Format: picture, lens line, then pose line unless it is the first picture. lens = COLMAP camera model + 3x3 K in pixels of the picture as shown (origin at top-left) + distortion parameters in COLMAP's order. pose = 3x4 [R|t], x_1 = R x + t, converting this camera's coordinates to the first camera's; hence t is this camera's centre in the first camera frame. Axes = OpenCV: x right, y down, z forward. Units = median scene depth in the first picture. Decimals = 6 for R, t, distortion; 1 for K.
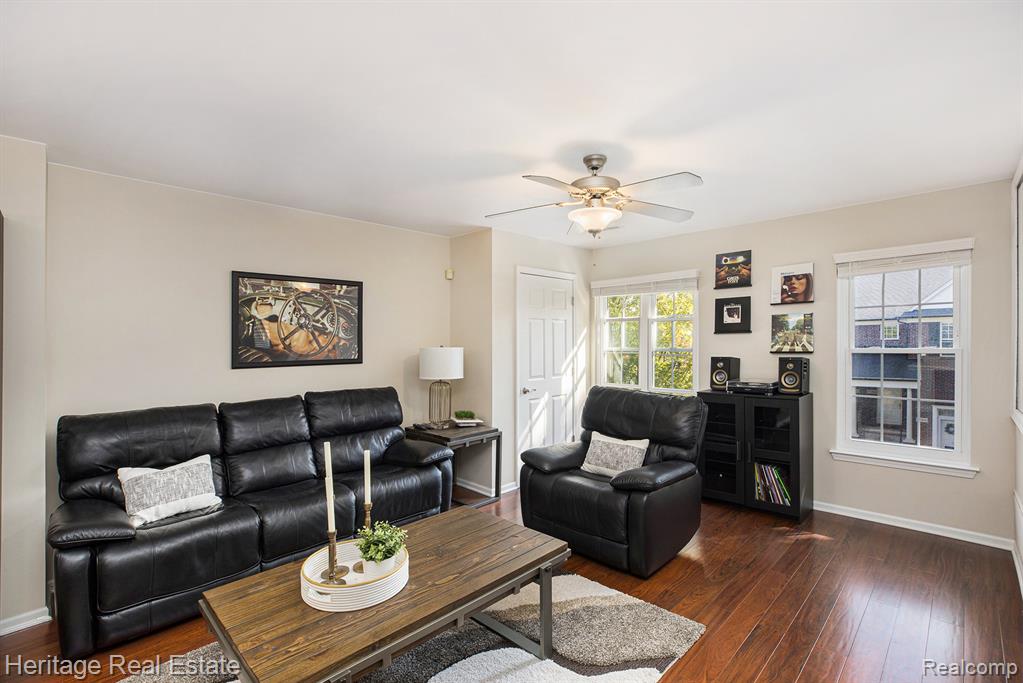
lens RADIAL K [[465.3, 0, 505.8], [0, 465.3, 344.2], [0, 0, 1]] dist [0.005805, 0.000166]
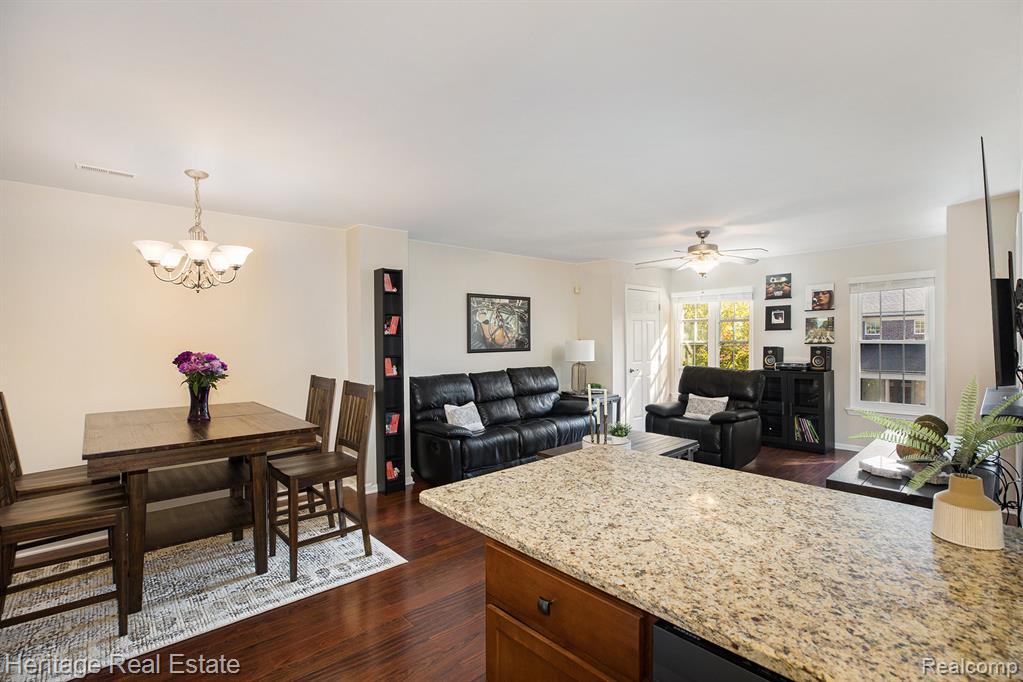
lens RADIAL K [[465.3, 0, 516.3], [0, 465.3, 337.1], [0, 0, 1]] dist [0.005805, 0.000166]
pose [[0.999318, -0.001615, -0.036880, -0.311775], [0.001363, 0.999976, -0.006863, 0.006940], [0.036890, 0.006809, 0.999296, -0.545859]]
